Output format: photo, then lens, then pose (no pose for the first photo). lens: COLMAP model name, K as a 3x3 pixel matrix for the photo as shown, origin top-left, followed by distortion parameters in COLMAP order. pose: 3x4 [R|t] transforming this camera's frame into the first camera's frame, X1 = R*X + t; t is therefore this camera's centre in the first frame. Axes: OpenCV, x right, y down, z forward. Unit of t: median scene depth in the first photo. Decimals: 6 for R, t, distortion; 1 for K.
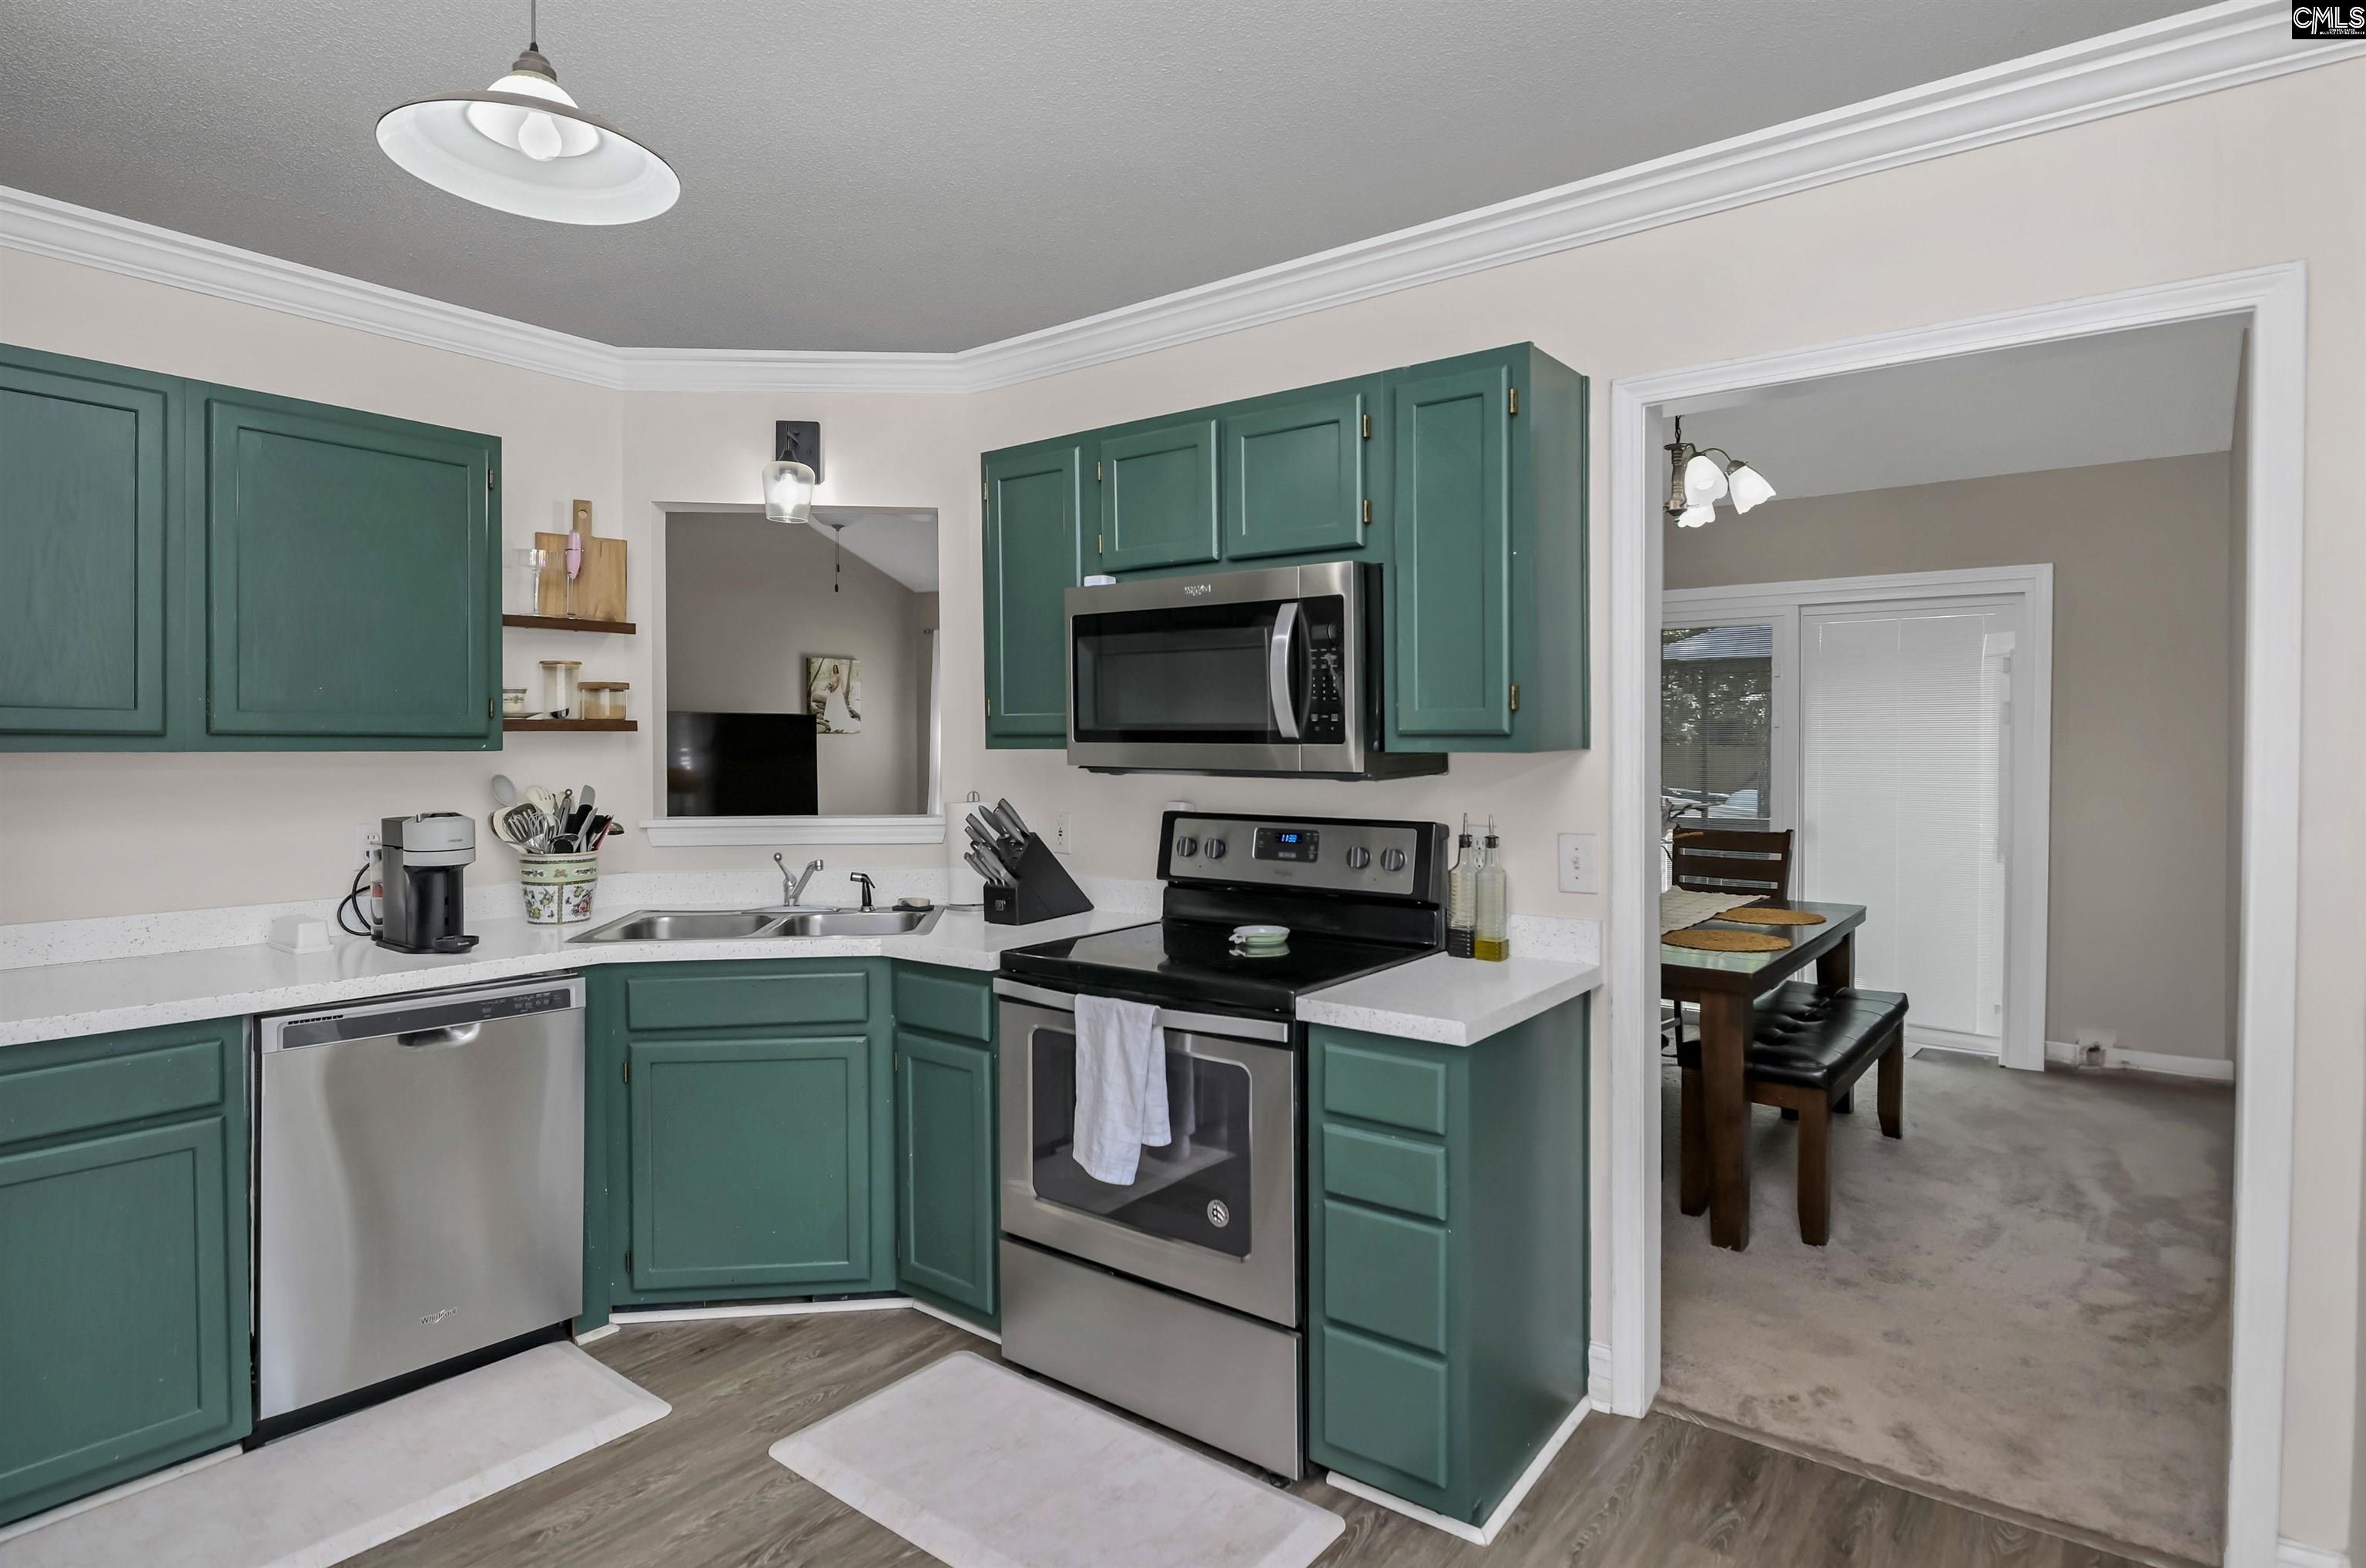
lens RADIAL K [[1206.6, 0, 1231.3], [0, 1206.6, 738.9], [0, 0, 1]] dist [-0.001266, -0.006573]
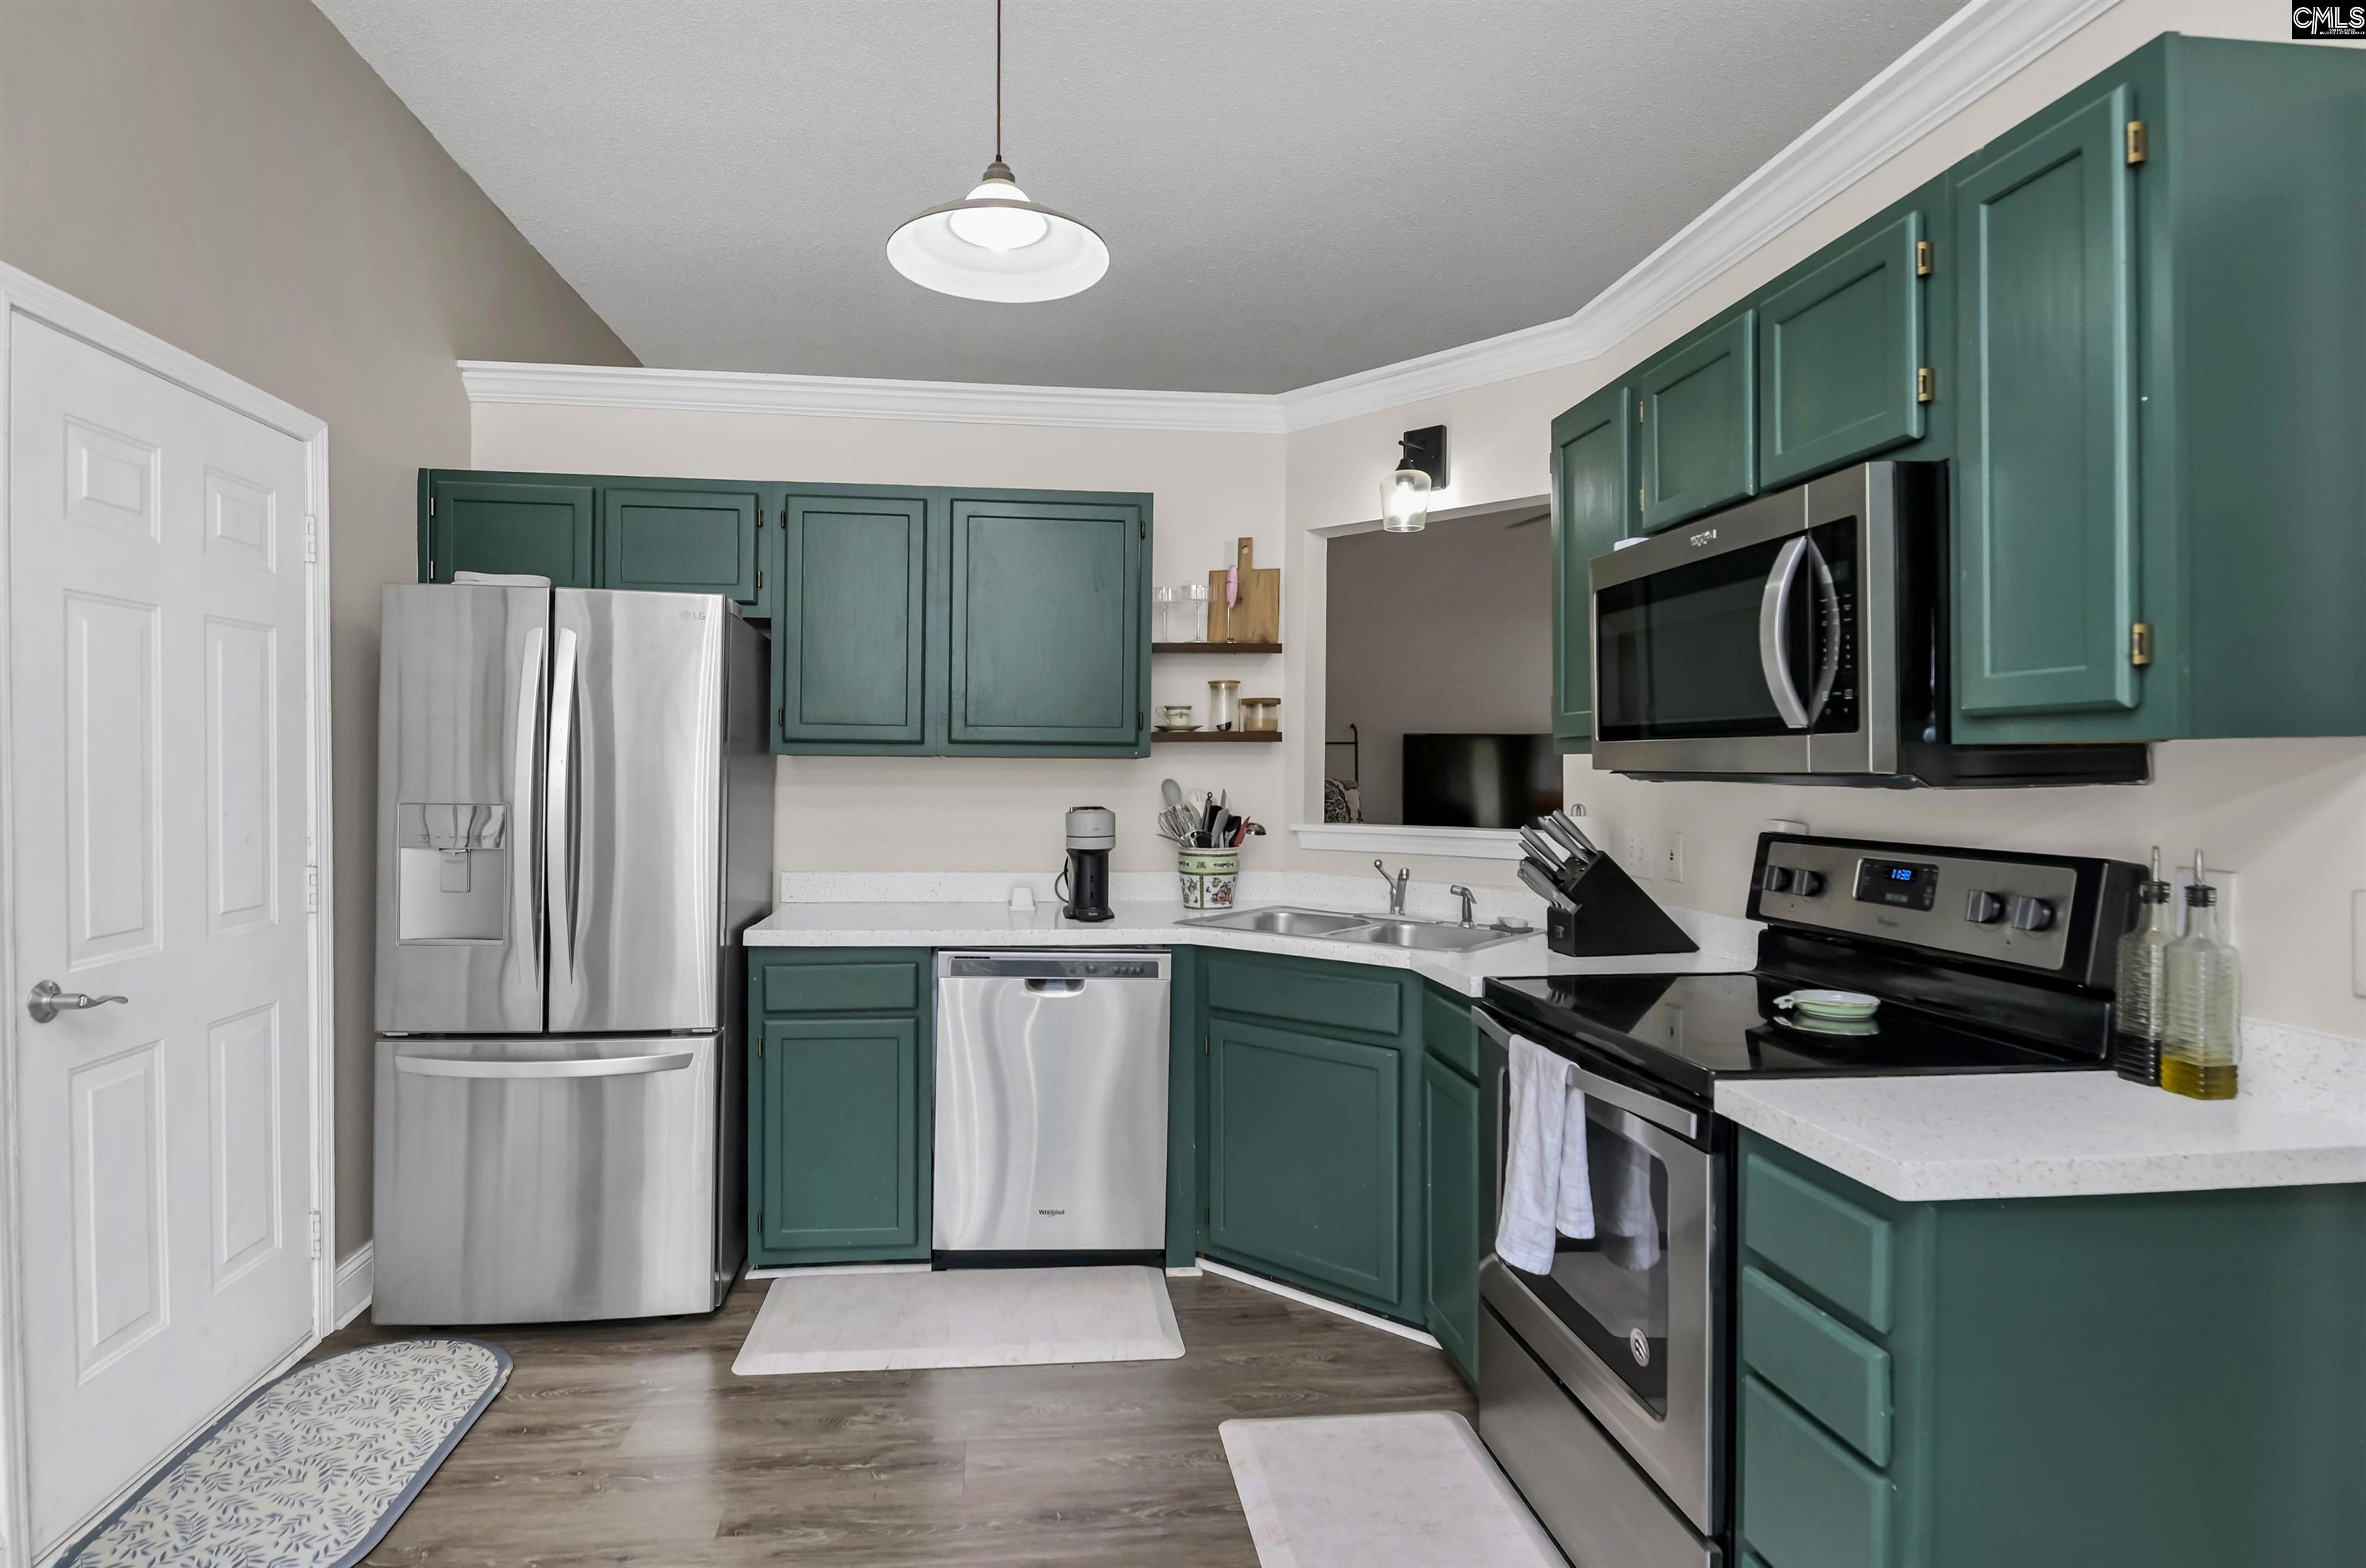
lens RADIAL K [[1206.6, 0, 1148.7], [0, 1206.6, 766.0], [0, 0, 1]] dist [-0.001266, -0.006573]
pose [[0.675623, -0.000304, -0.737248, 0.291263], [-0.002271, 0.999994, -0.002493, 0.023403], [0.737244, 0.003359, 0.675618, 0.214872]]
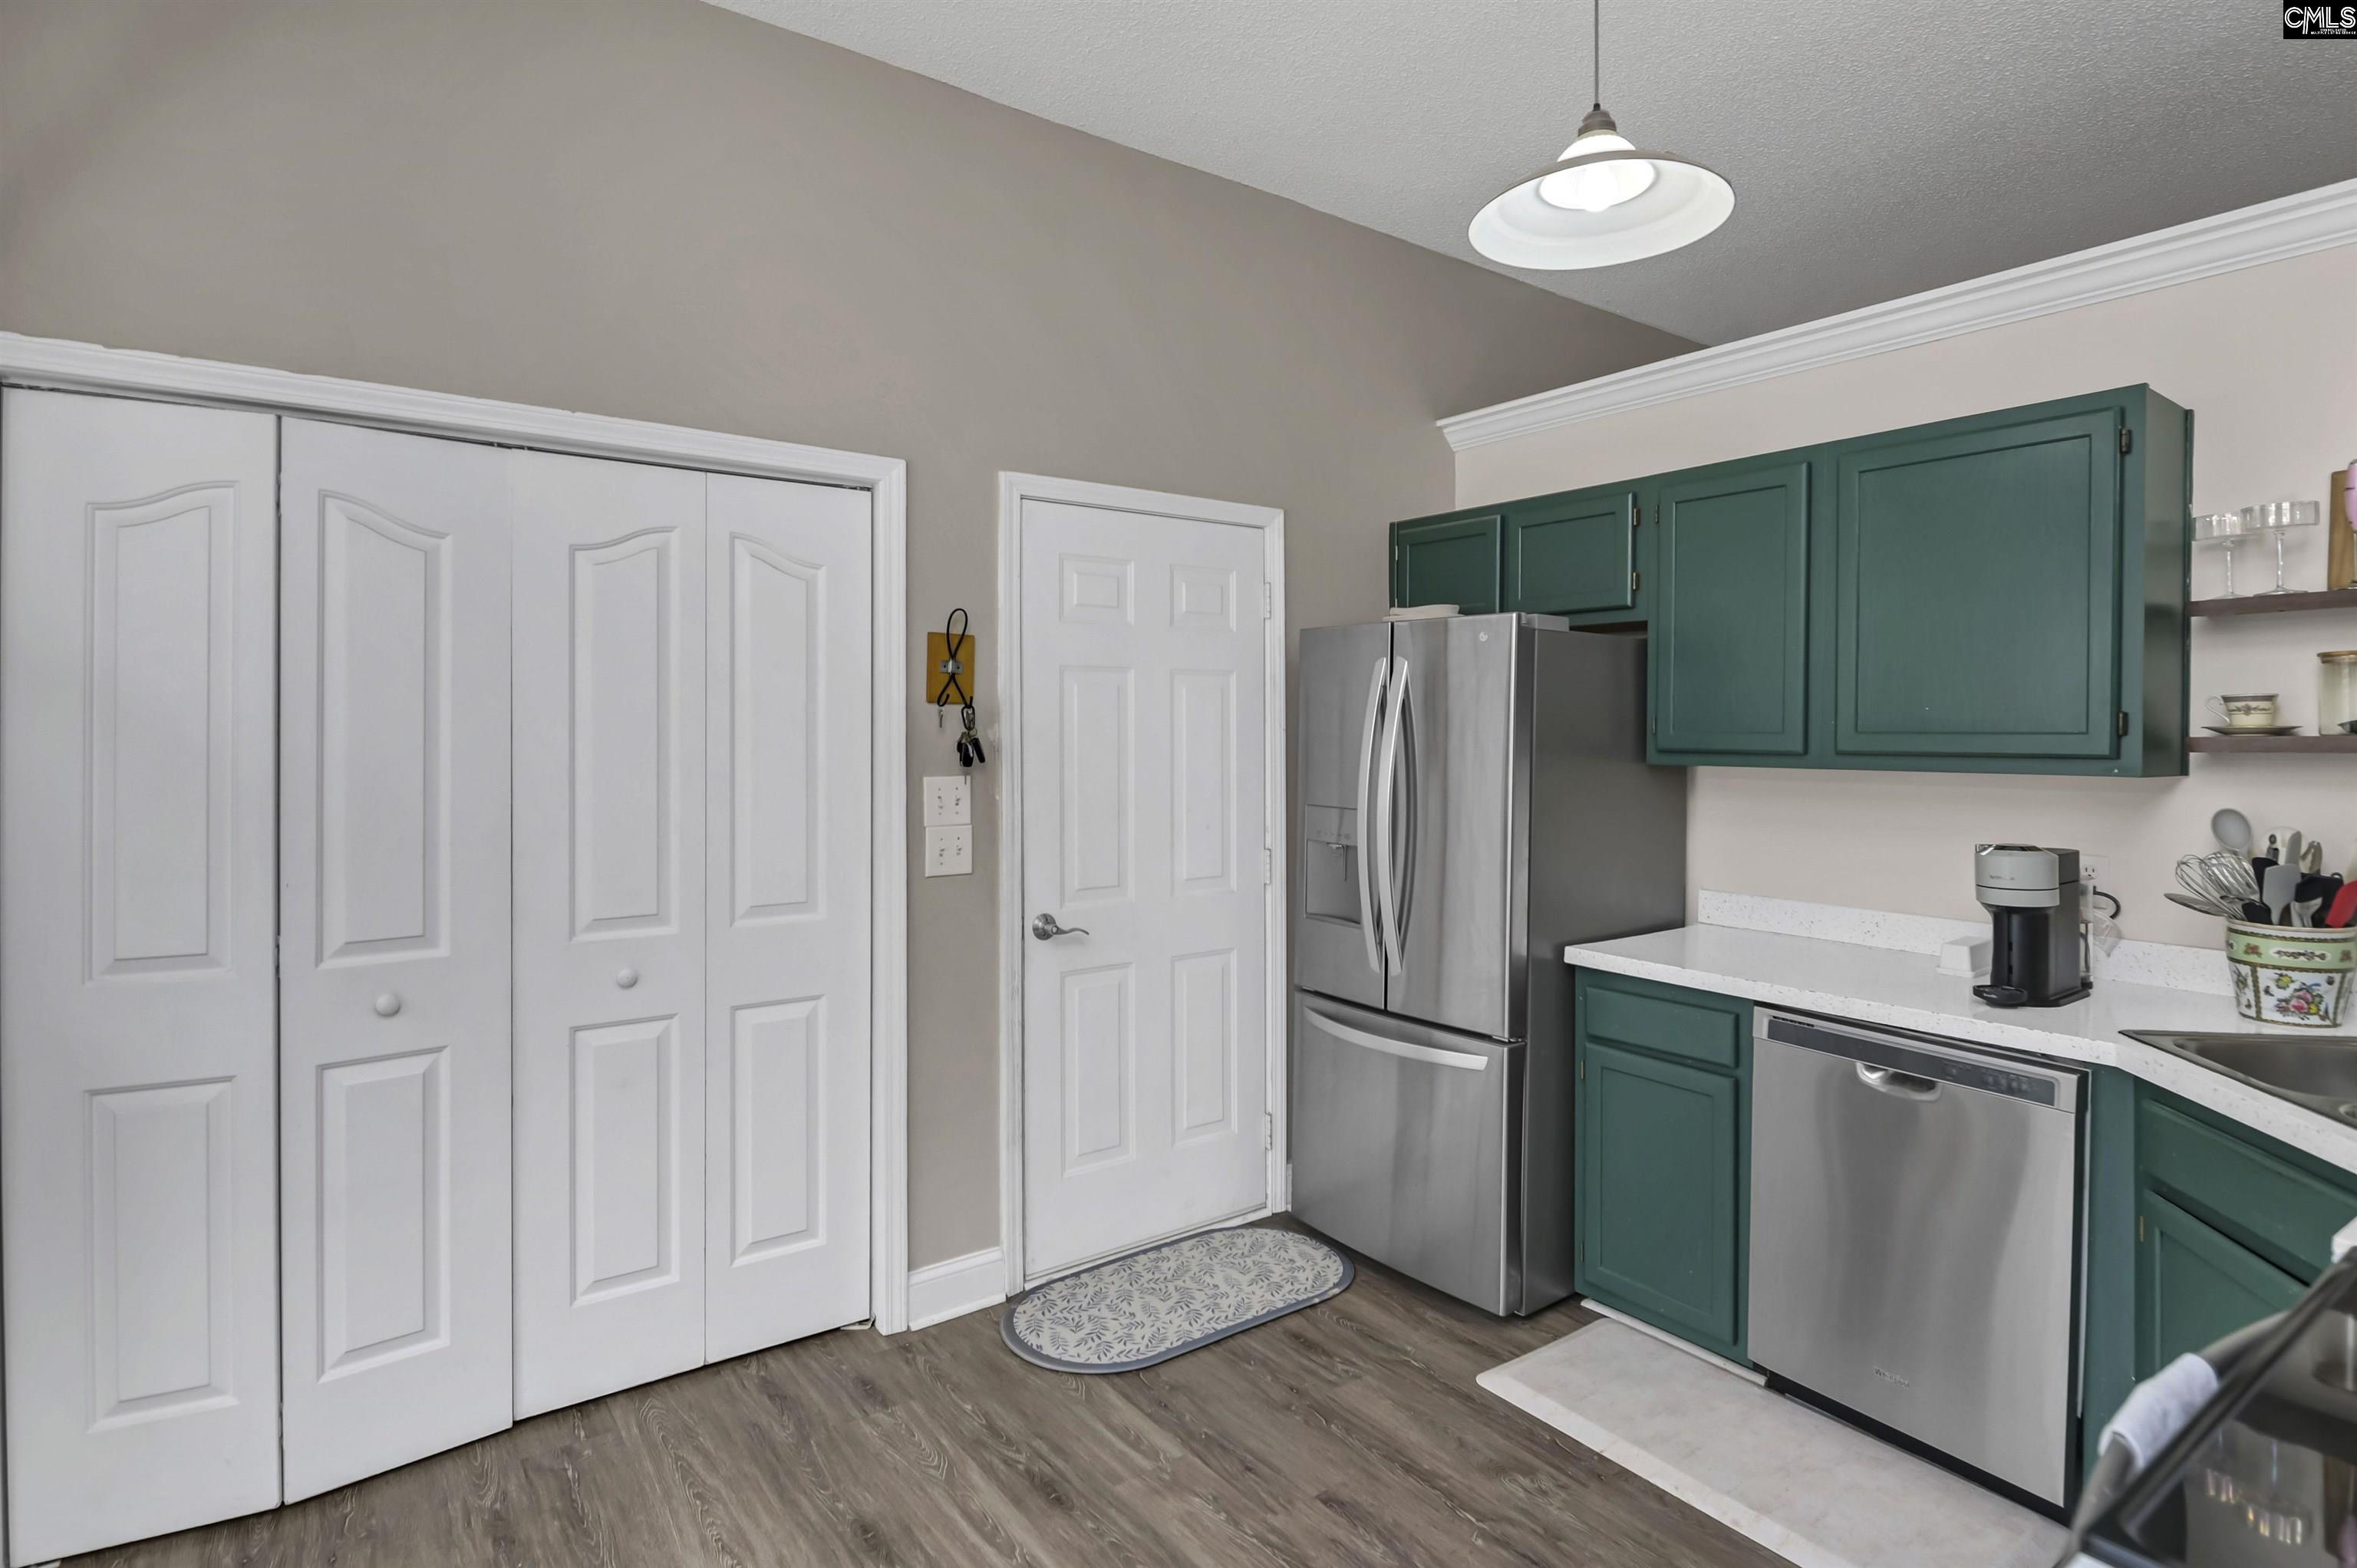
lens RADIAL K [[1201.9, 0, 1155.5], [0, 1201.9, 726.4], [0, 0, 1]] dist [-0.001266, -0.006573]
pose [[-0.308293, -0.009408, -0.951245, 0.375755], [-0.000934, 0.999954, -0.009587, -0.017113], [0.951291, -0.002067, -0.308287, 0.679399]]
